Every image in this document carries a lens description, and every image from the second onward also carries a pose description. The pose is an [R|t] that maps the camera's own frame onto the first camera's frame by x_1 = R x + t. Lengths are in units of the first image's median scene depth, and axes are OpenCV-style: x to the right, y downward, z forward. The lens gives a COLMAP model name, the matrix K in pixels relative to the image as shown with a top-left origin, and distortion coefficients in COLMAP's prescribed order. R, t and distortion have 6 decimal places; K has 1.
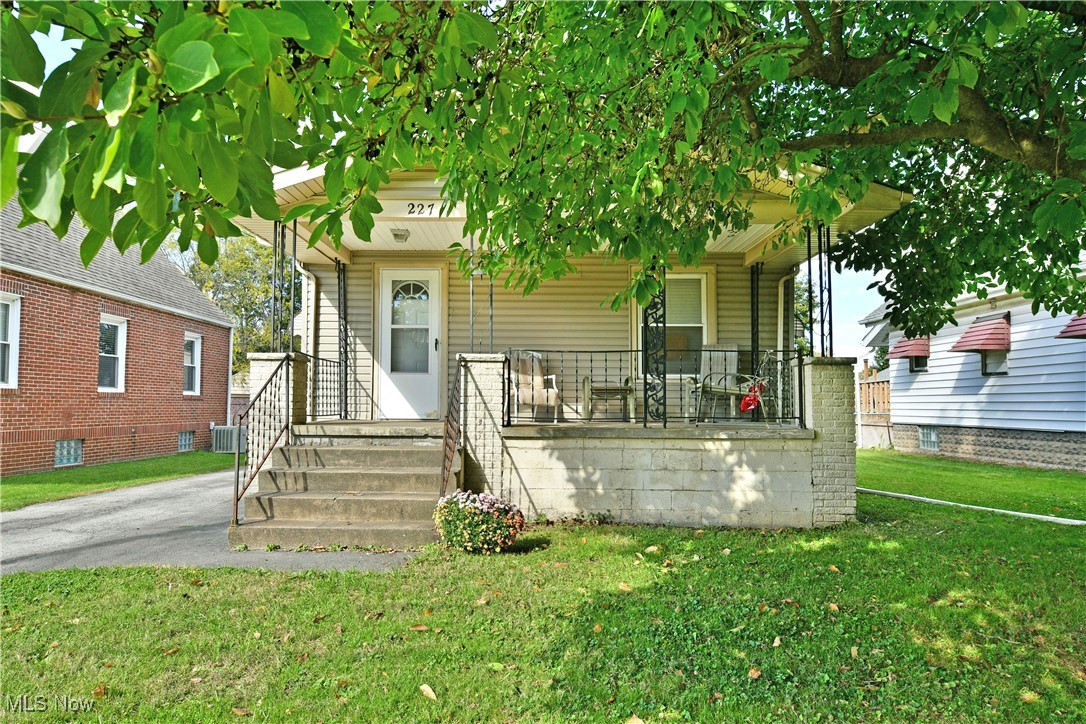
lens RADIAL K [[661.0, 0, 545.3], [0, 661.0, 368.4], [0, 0, 1]] dist [-0.004848, -0.001291]
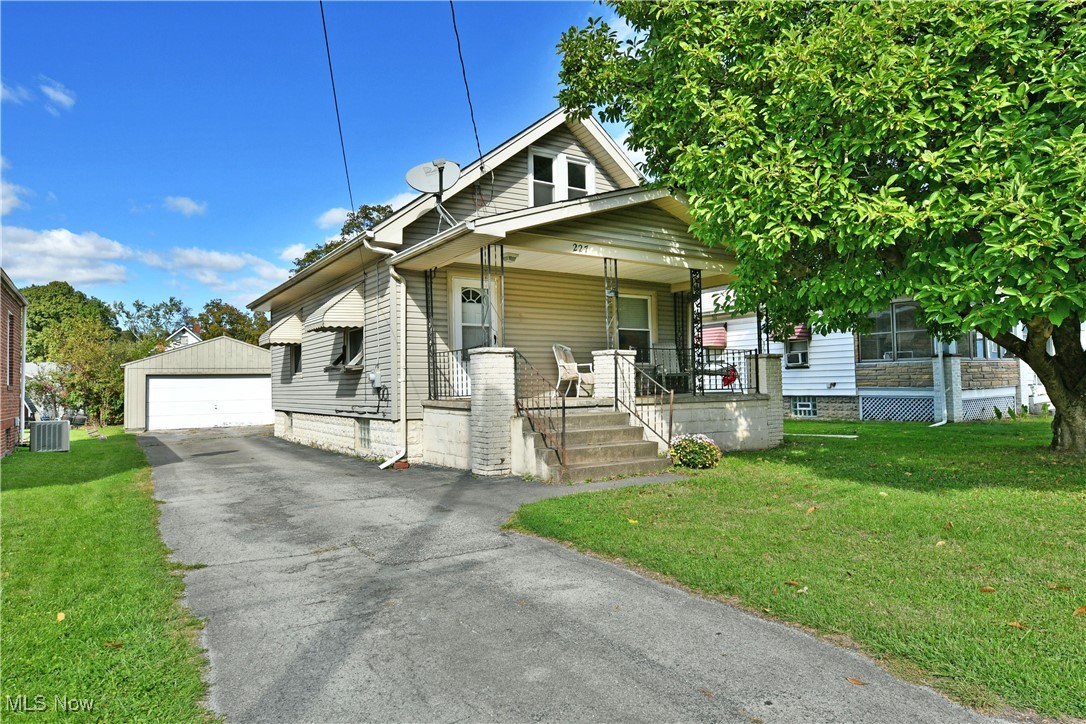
lens RADIAL K [[657.2, 0, 558.3], [0, 657.2, 350.1], [0, 0, 1]] dist [-0.016065, -0.001234]
pose [[0.827538, 0.009614, 0.561327, -1.012381], [-0.005720, 0.999946, -0.008692, -0.007697], [-0.561380, 0.003982, 0.827548, -0.150297]]
